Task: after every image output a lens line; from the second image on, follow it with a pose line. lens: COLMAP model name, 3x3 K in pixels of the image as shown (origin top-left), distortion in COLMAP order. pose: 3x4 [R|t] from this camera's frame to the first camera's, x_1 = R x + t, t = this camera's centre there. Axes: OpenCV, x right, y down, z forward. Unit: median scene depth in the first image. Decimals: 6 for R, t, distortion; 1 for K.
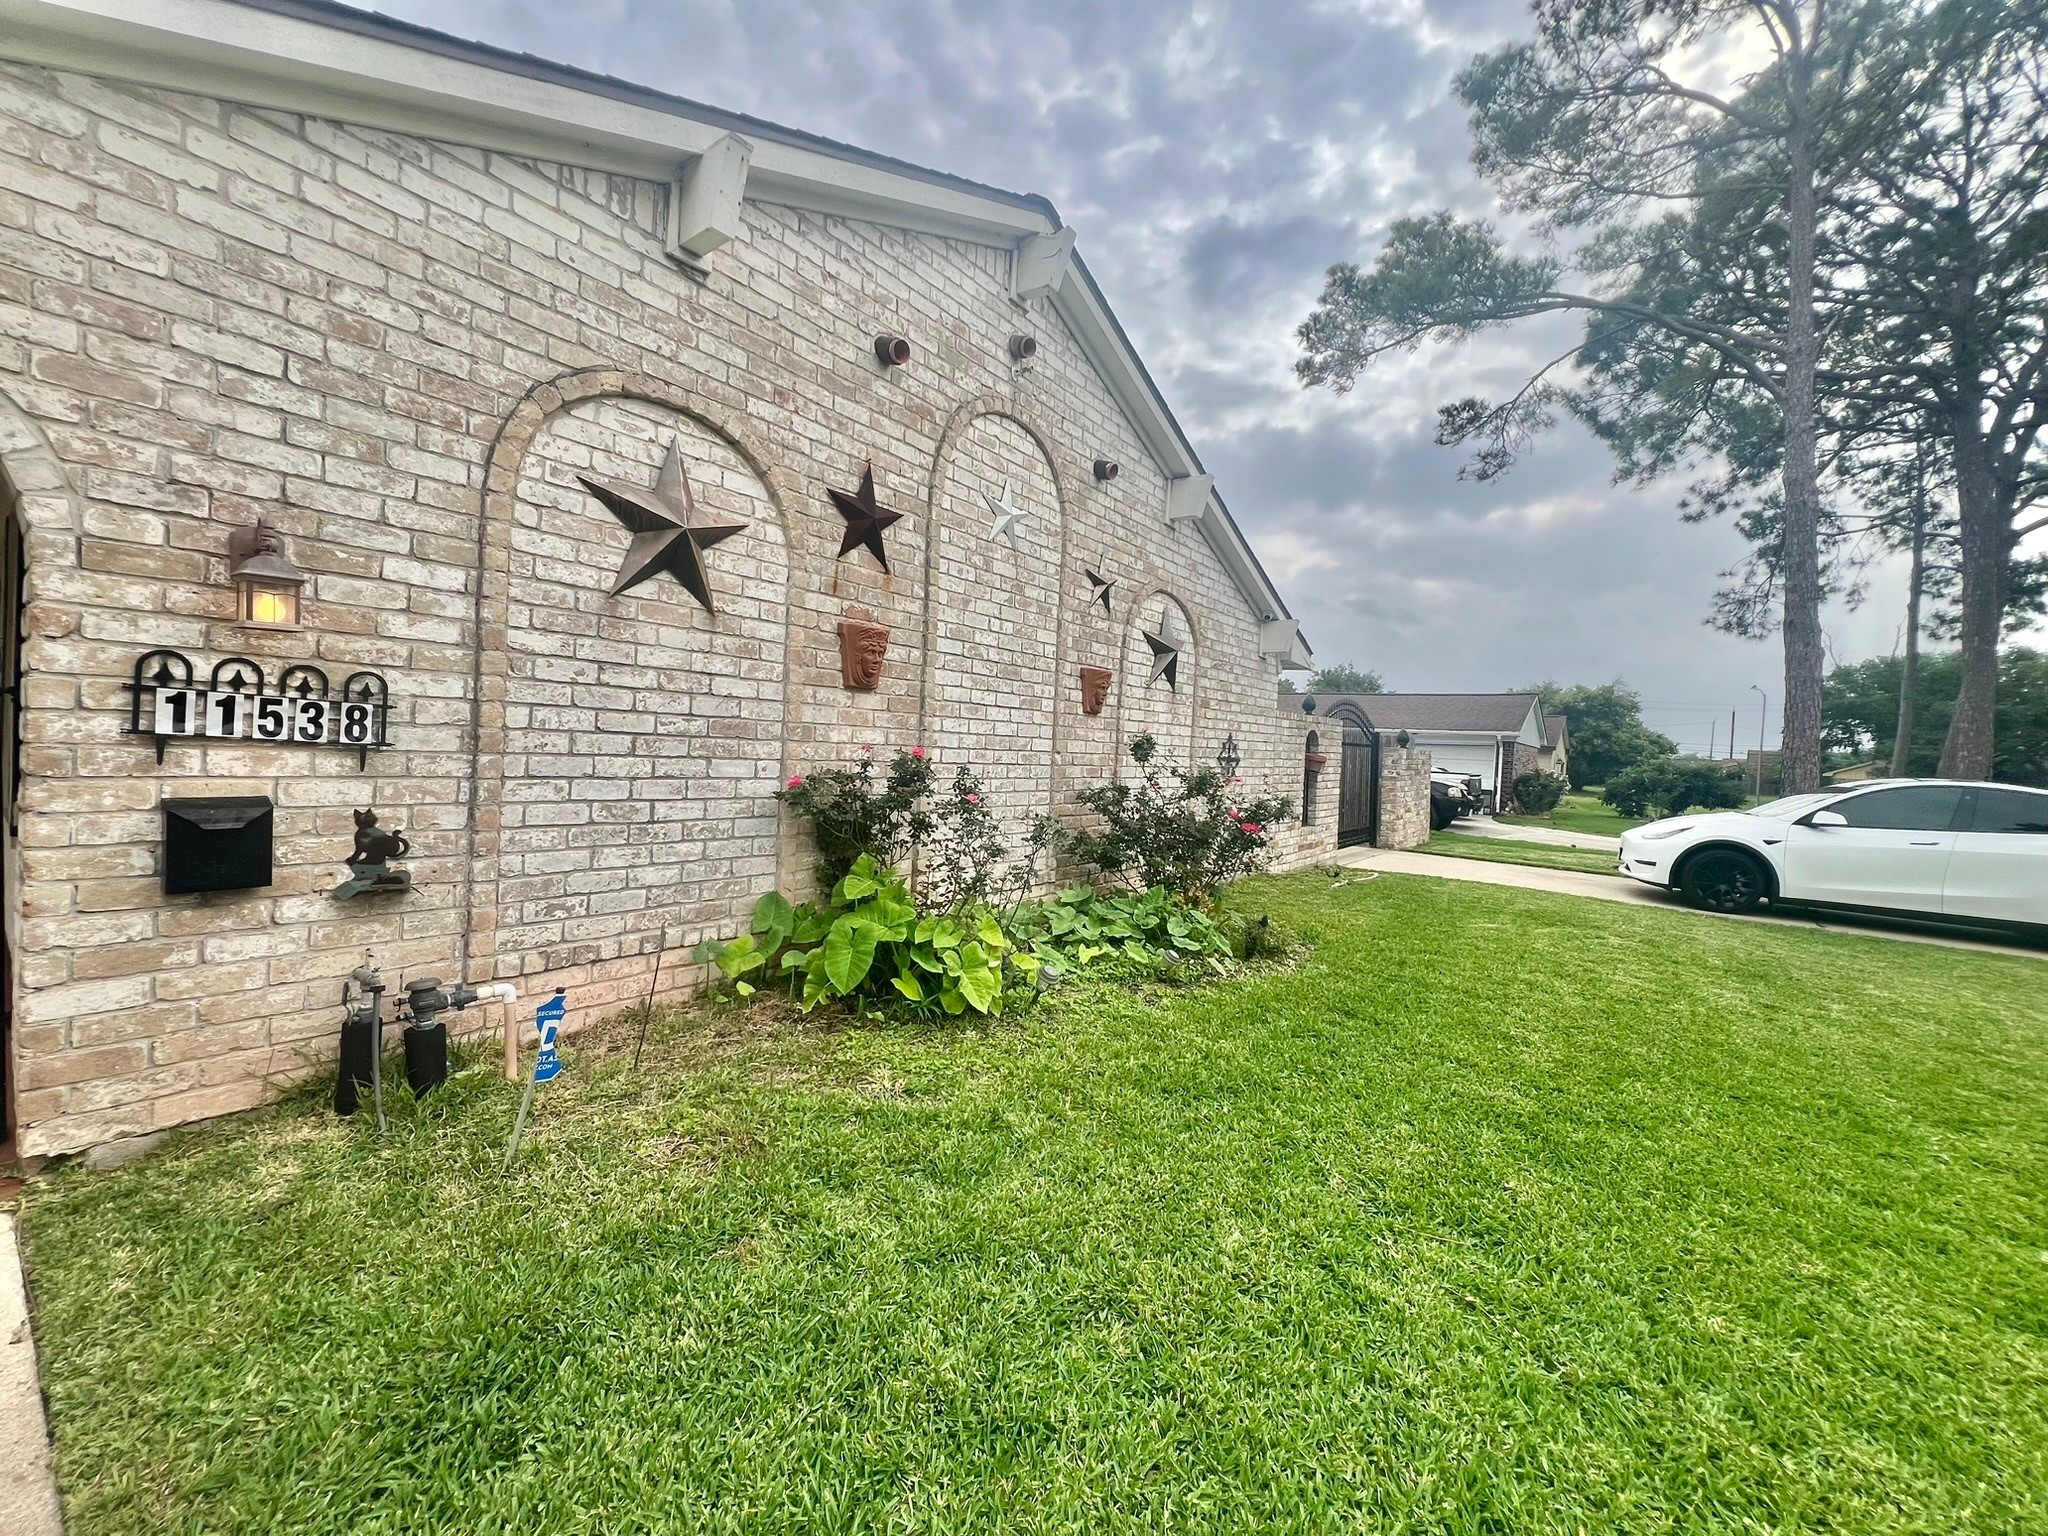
lens RADIAL K [[818.9, 0, 1018.2], [0, 818.9, 763.0], [0, 0, 1]] dist [-0.003420, 0.000998]
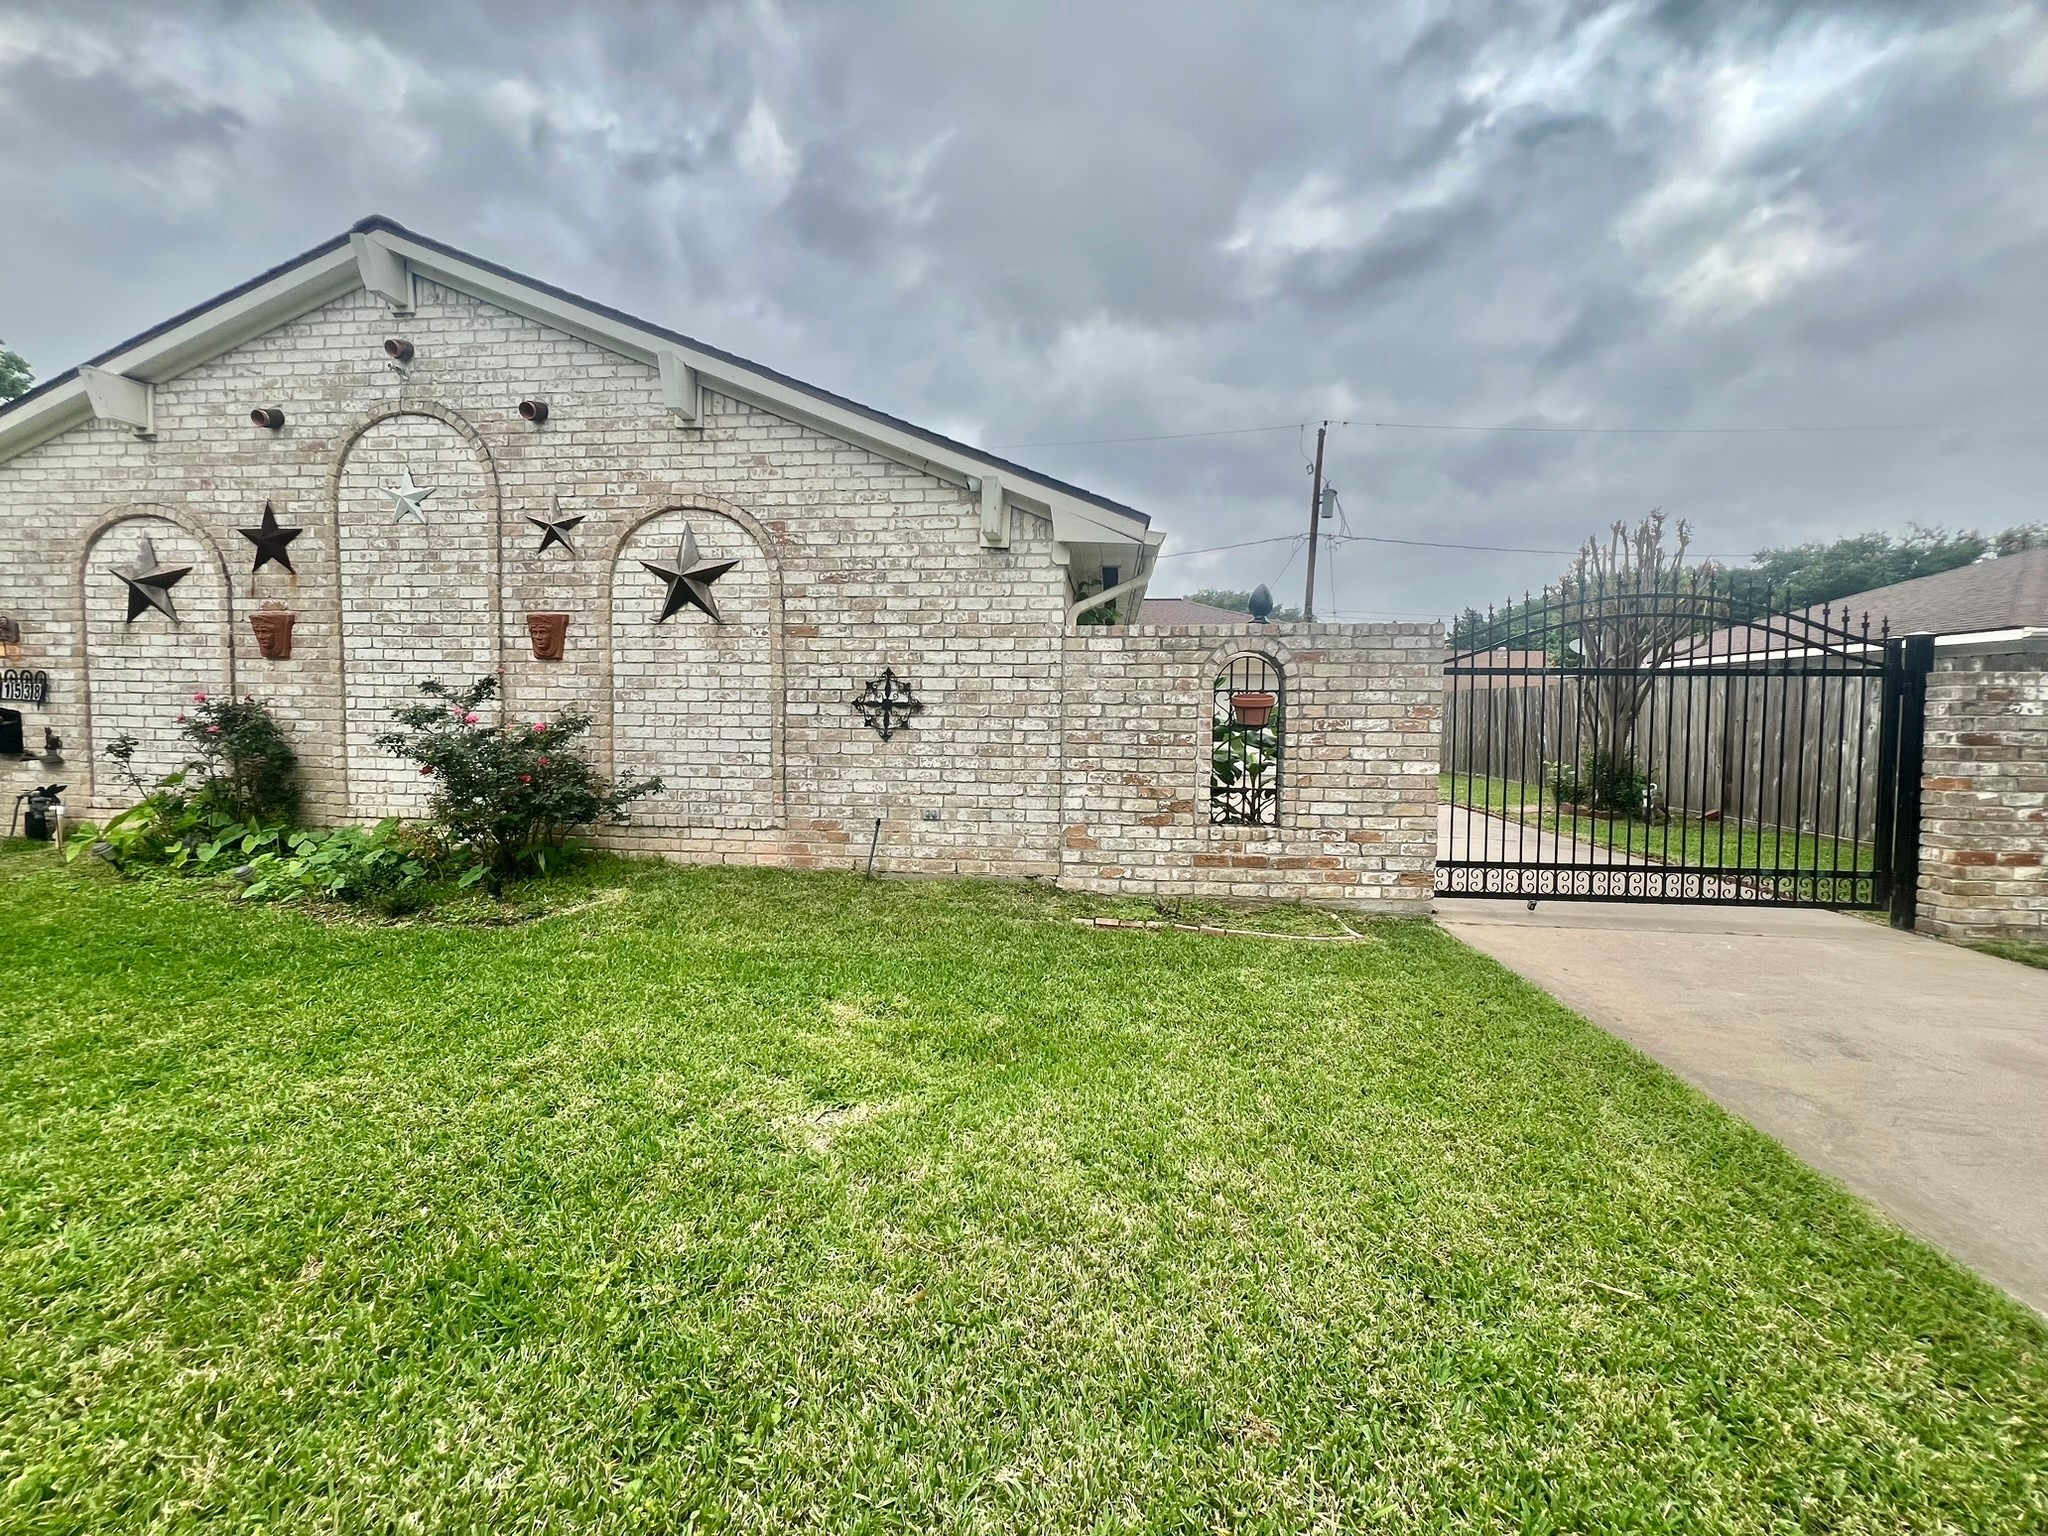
lens RADIAL K [[815.7, 0, 1023.8], [0, 815.7, 771.7], [0, 0, 1]] dist [0.000874, -0.000350]
pose [[0.521245, 0.012623, -0.853314, 1.955672], [-0.009306, 0.999915, 0.009107, 0.097772], [0.853356, 0.003194, 0.521319, 1.541101]]
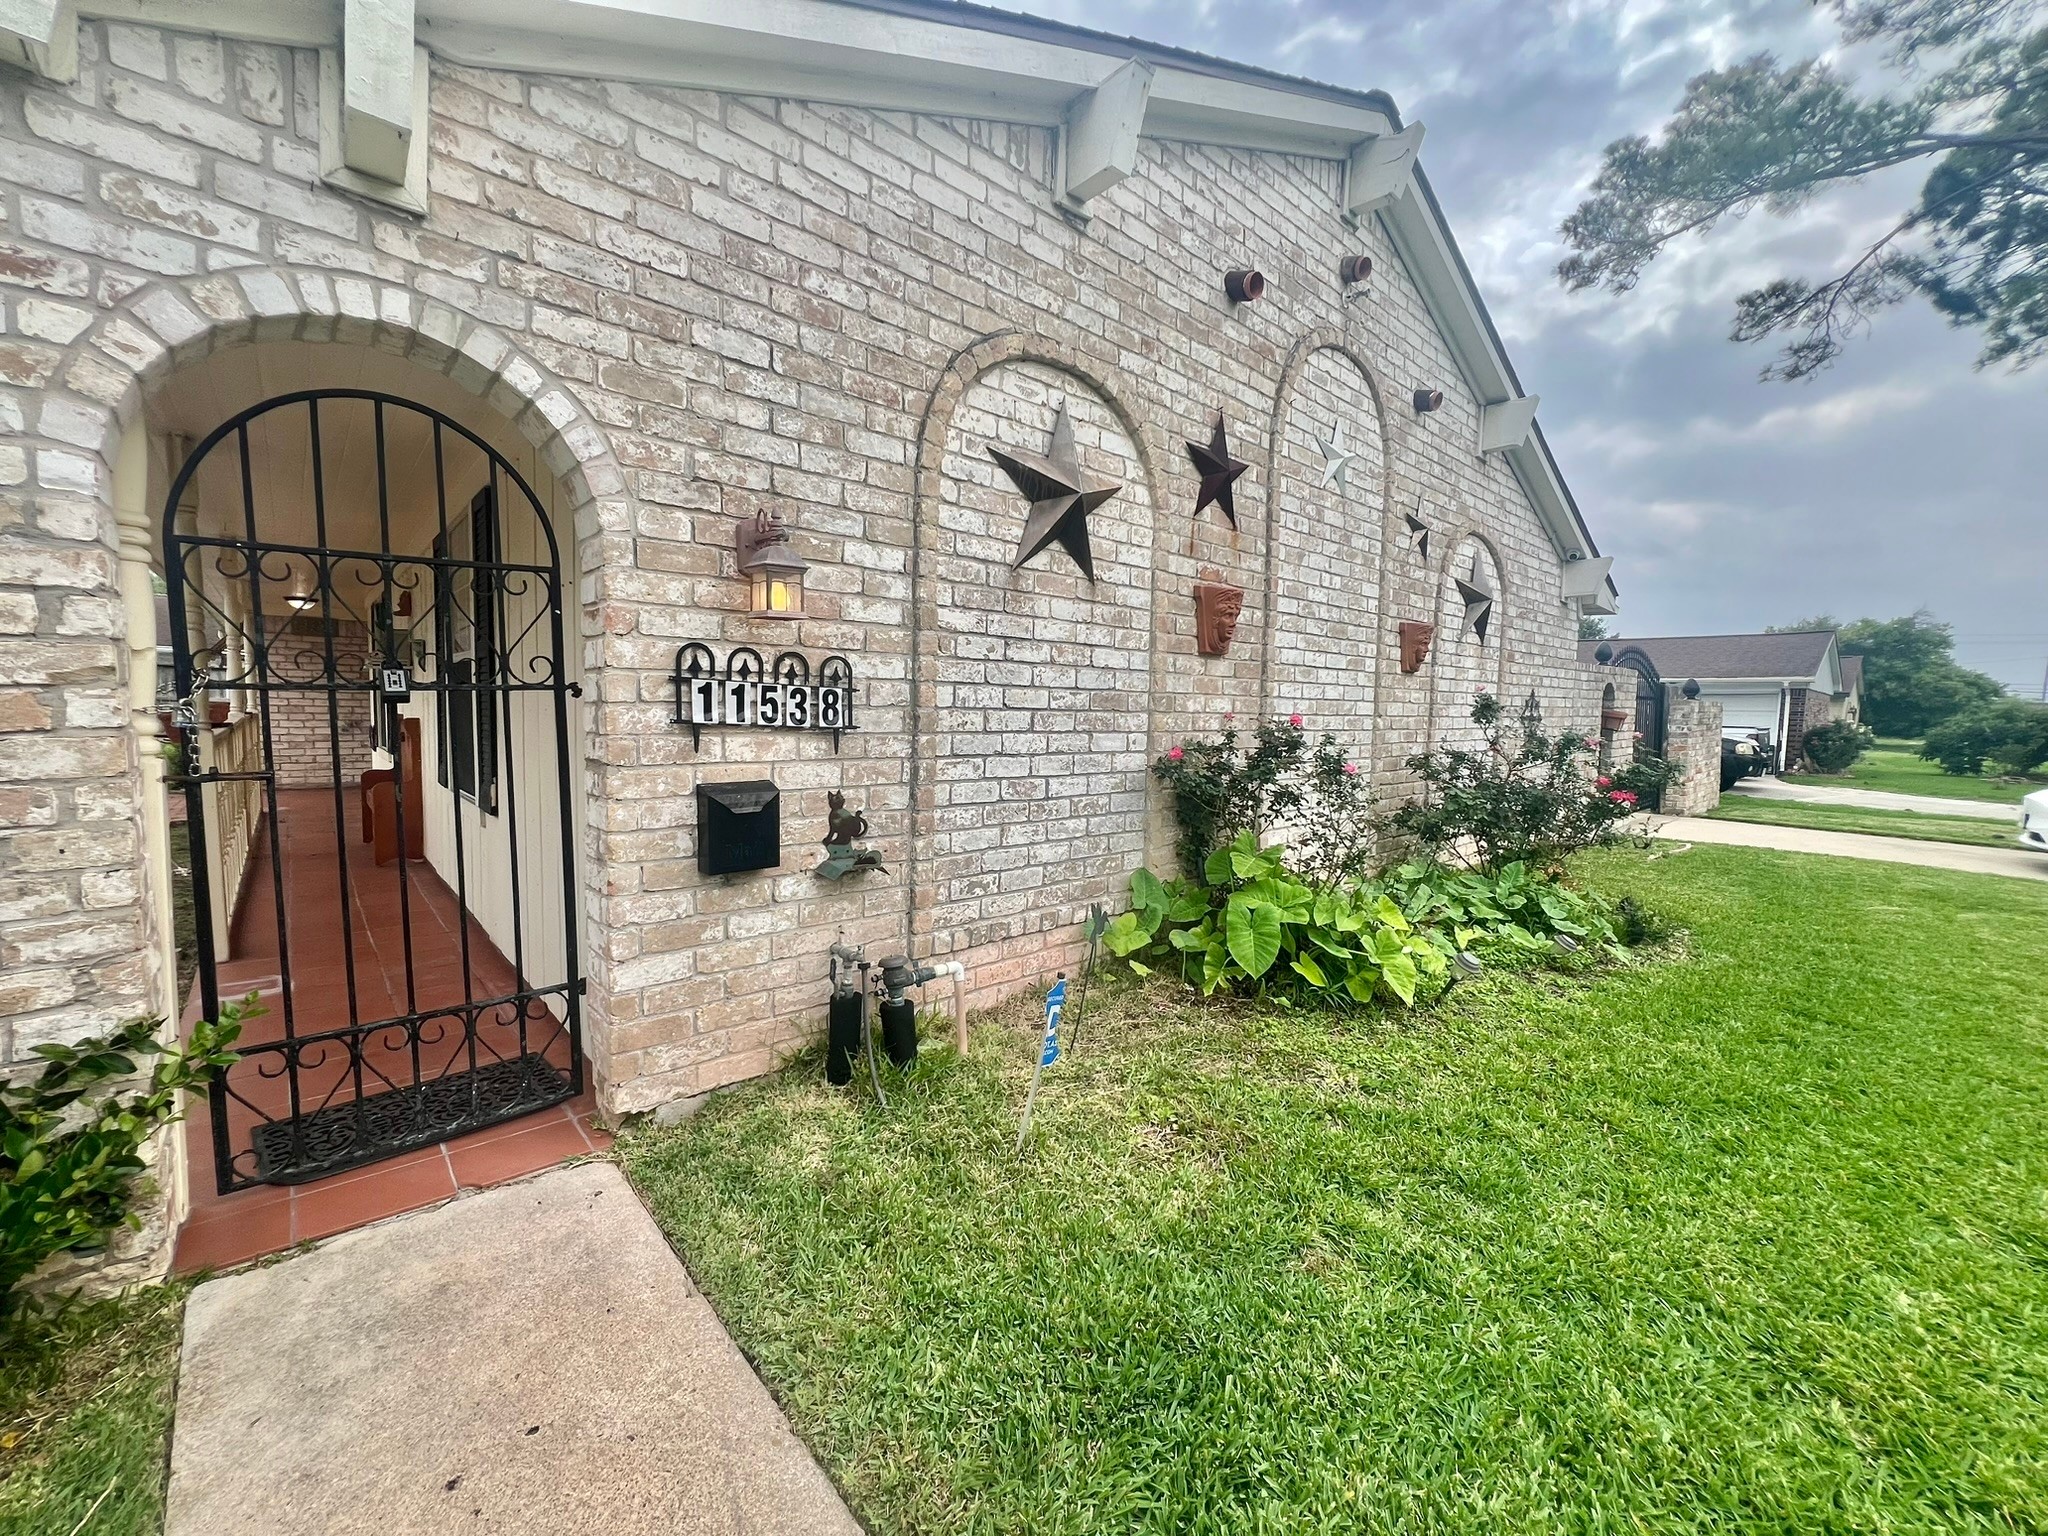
lens RADIAL K [[818.9, 0, 1021.0], [0, 818.9, 762.2], [0, 0, 1]] dist [-0.003420, 0.000998]
pose [[0.981979, -0.015211, -0.188378, -0.261457], [0.023081, 0.998947, 0.039655, -0.010205], [0.187576, -0.043288, 0.981296, 0.026252]]
